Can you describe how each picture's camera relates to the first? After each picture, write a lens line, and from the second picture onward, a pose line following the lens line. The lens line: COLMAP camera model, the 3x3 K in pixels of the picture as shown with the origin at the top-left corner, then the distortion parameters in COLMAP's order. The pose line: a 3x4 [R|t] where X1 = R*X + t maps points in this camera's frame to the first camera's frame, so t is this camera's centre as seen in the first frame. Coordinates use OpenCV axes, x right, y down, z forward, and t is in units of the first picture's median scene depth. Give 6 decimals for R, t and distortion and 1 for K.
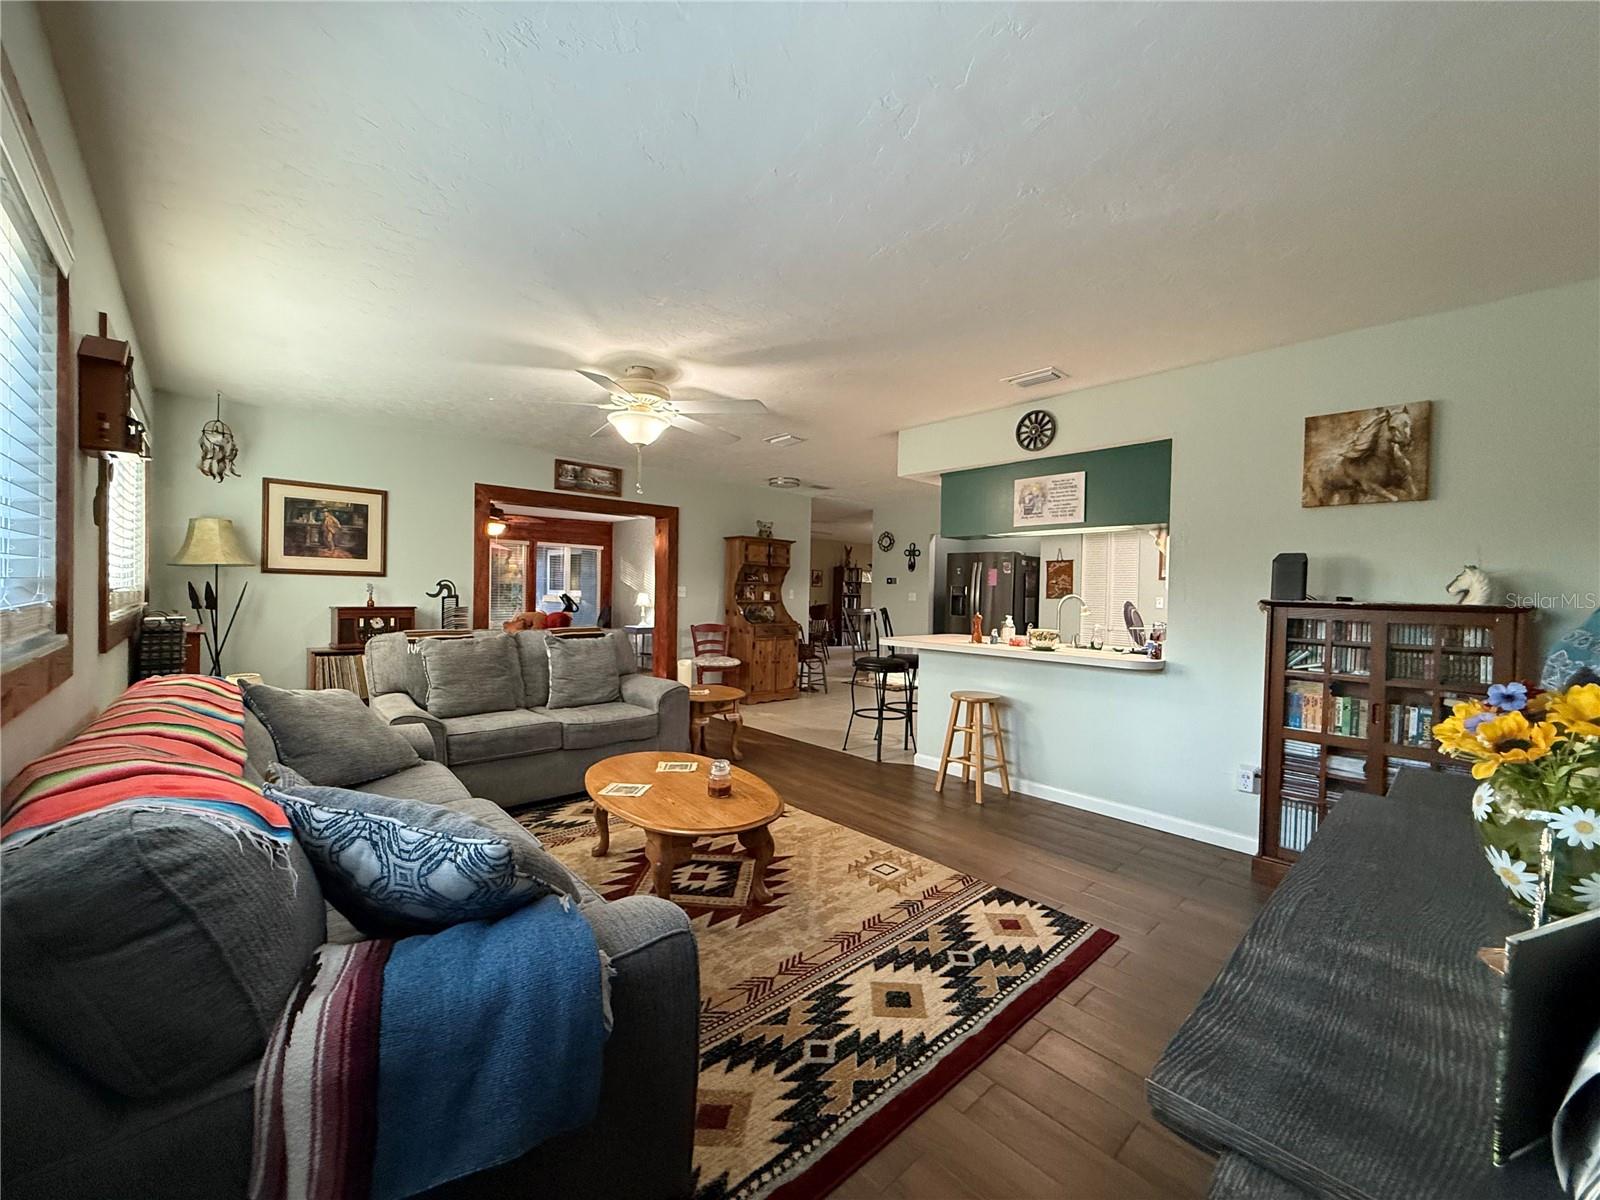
lens RADIAL K [[639.6, 0, 798.5], [0, 639.6, 612.4], [0, 0, 1]] dist [-0.001832, 0.002129]
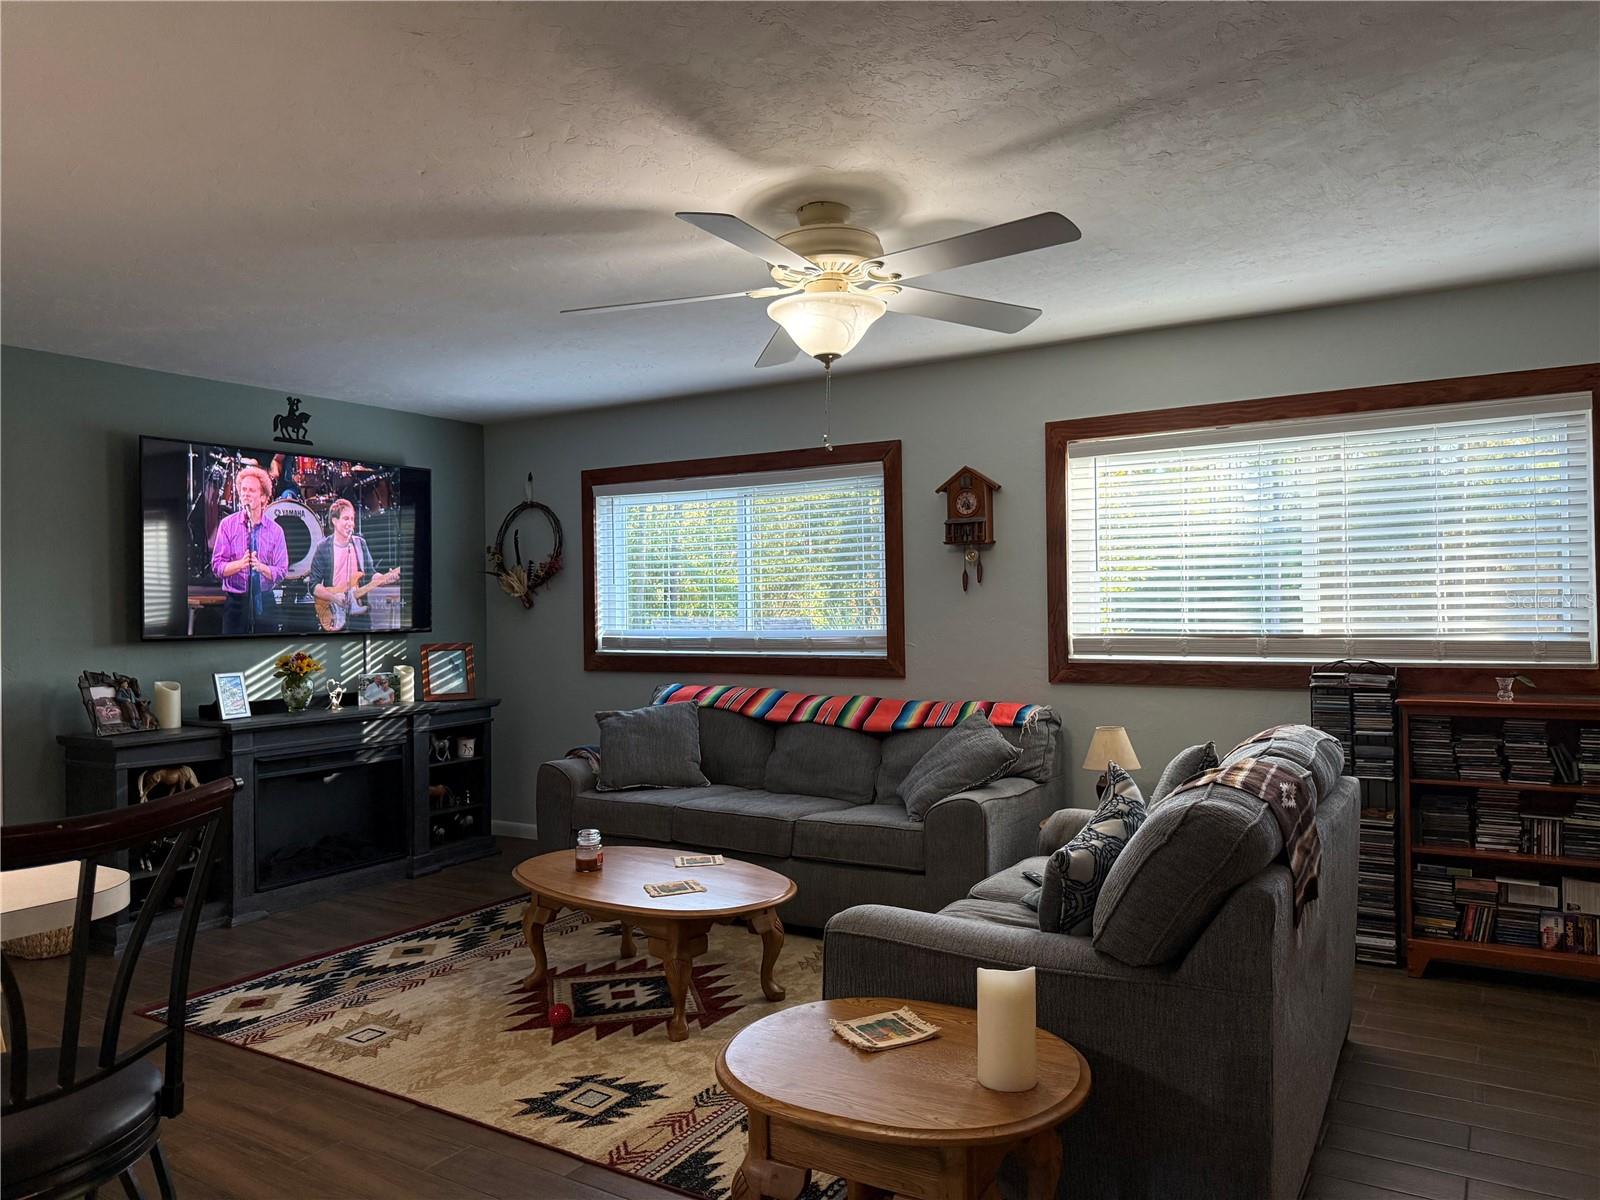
lens RADIAL K [[1128.8, 0, 798.6], [0, 1128.8, 599.5], [0, 0, 1]] dist [0.054038, -0.055825]
pose [[-0.965036, -0.004018, -0.262085, 0.007272], [-0.010632, 0.999660, 0.023823, -0.117237], [0.261900, 0.025776, -0.964751, 2.365622]]
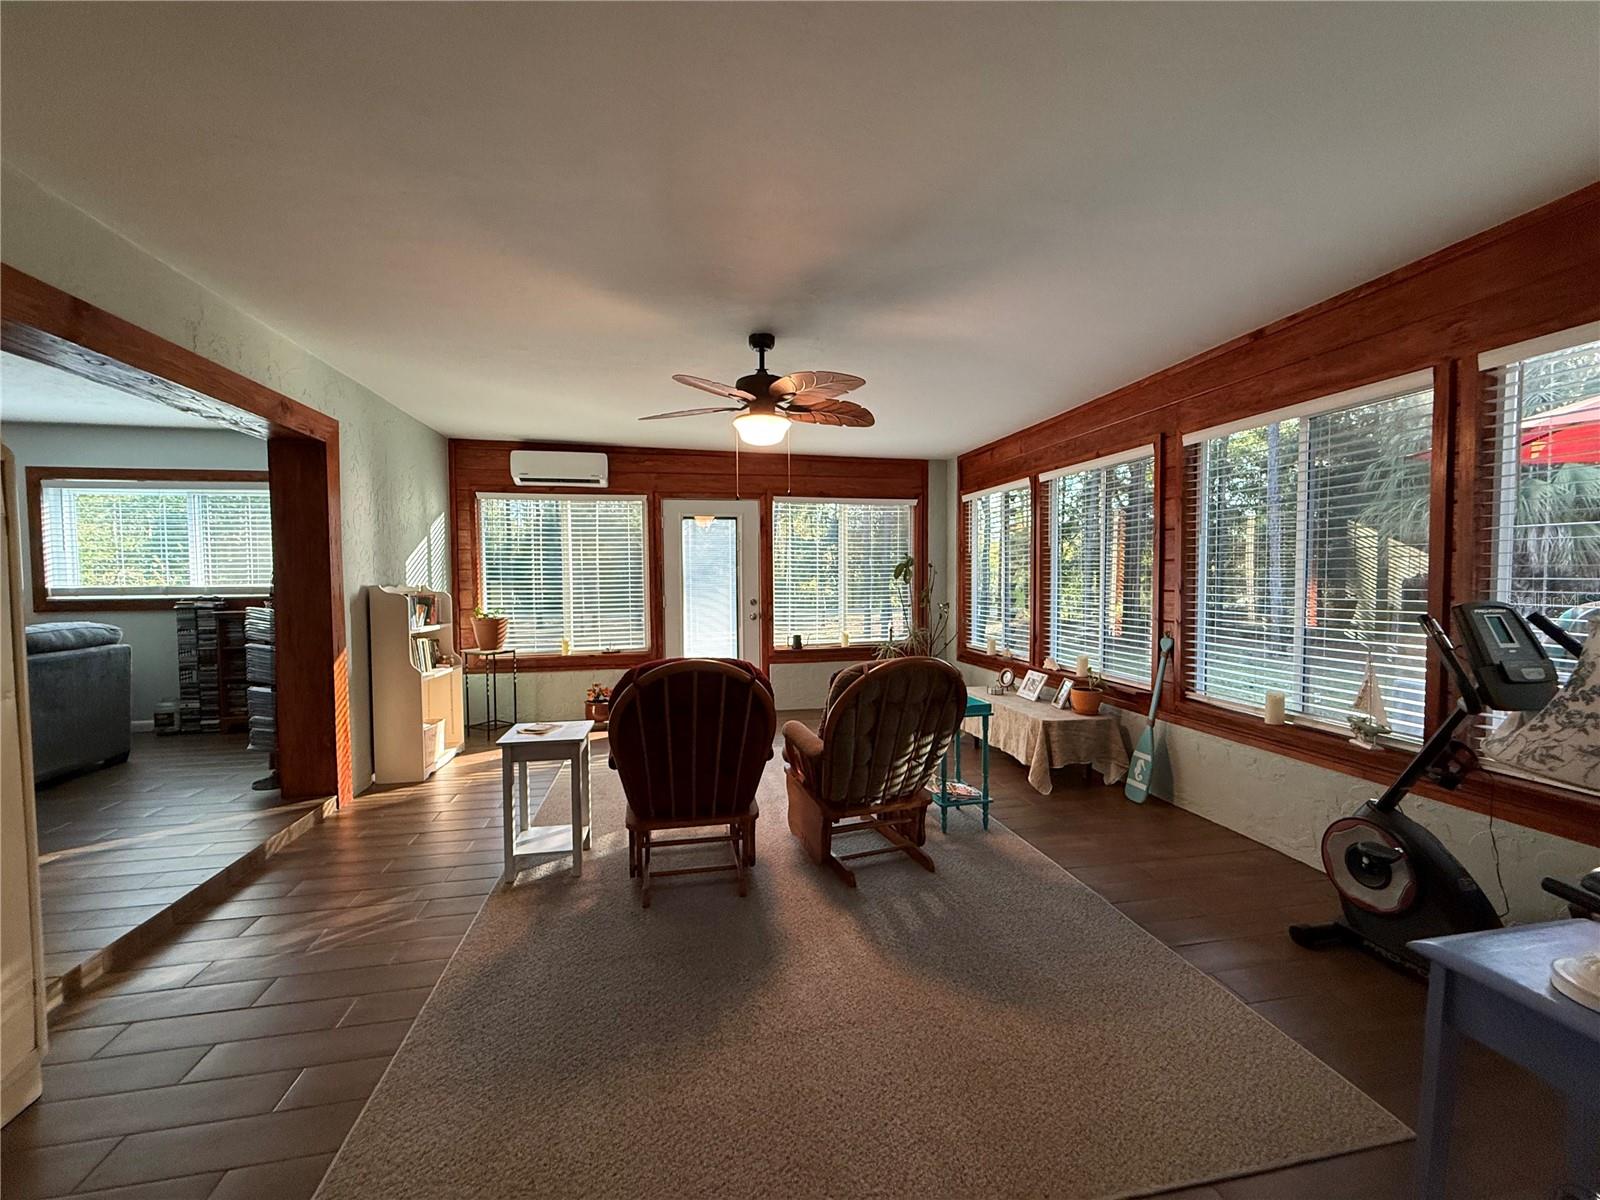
lens RADIAL K [[639.6, 0, 793.4], [0, 639.6, 605.1], [0, 0, 1]] dist [-0.001832, 0.002129]
pose [[-0.523020, 0.022592, -0.852021, -0.417238], [-0.030360, 0.998520, 0.045113, -0.116497], [0.851780, 0.049462, -0.521560, 3.516417]]
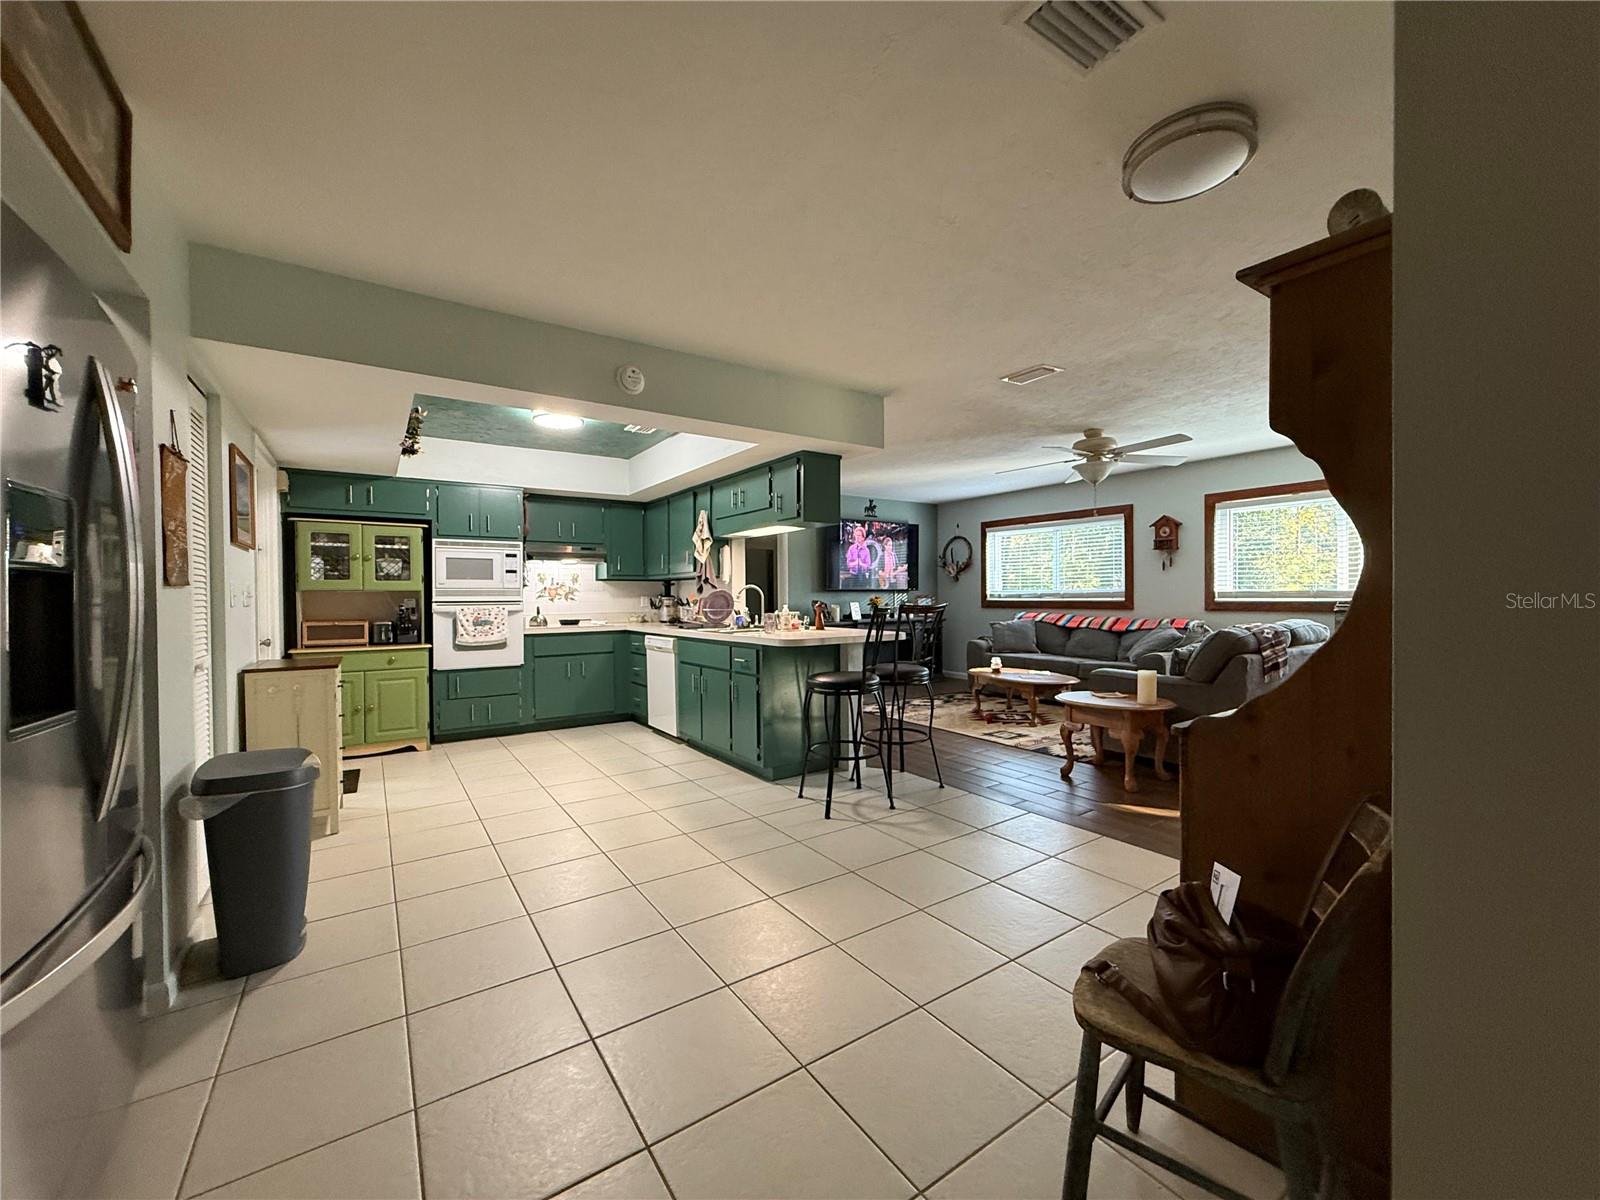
lens RADIAL K [[639.6, 0, 792.6], [0, 639.6, 608.1], [0, 0, 1]] dist [-0.001832, 0.002129]
pose [[-0.987536, -0.010589, 0.157038, 0.235609], [-0.001200, 0.998212, 0.059764, -0.091390], [-0.157390, 0.058830, -0.985783, 3.190615]]
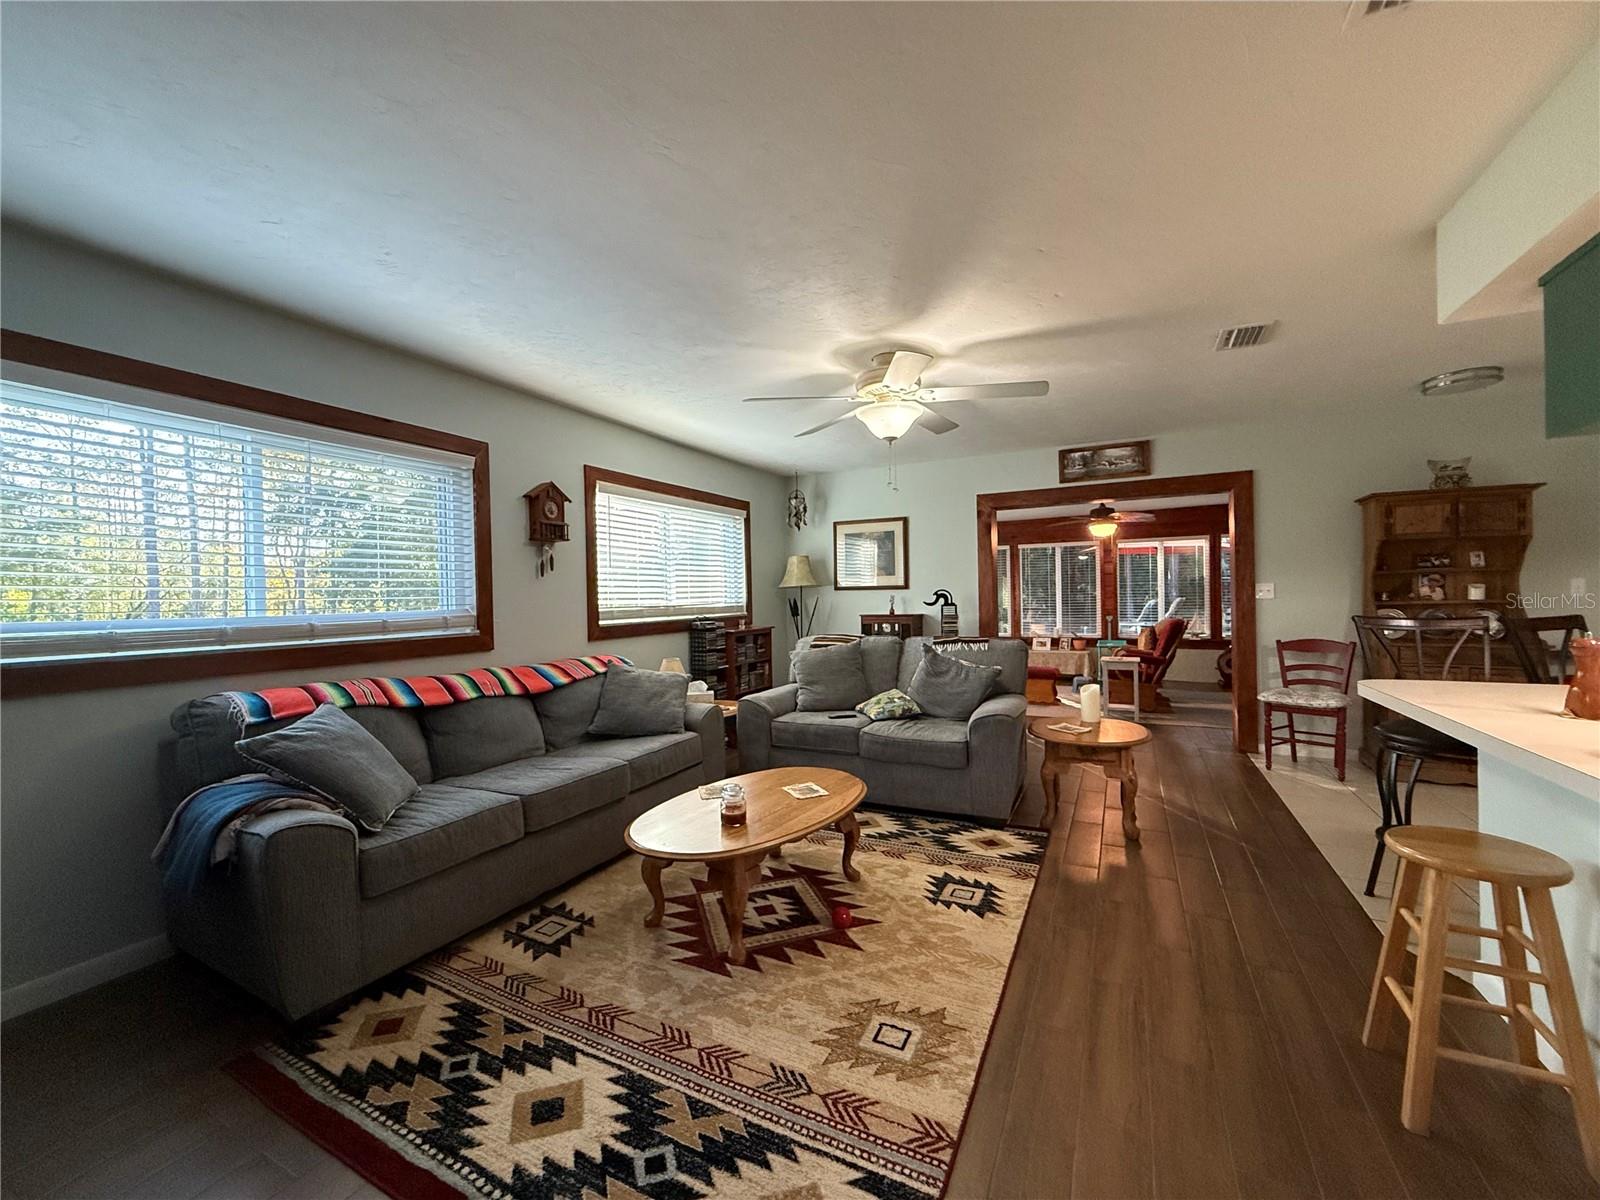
lens RADIAL K [[639.6, 0, 787.8], [0, 639.6, 605.5], [0, 0, 1]] dist [-0.001832, 0.002129]
pose [[0.339522, -0.013371, -0.940503, 0.706461], [-0.003803, 0.999871, -0.015588, -0.009862], [0.940590, 0.008870, 0.339428, 0.697804]]
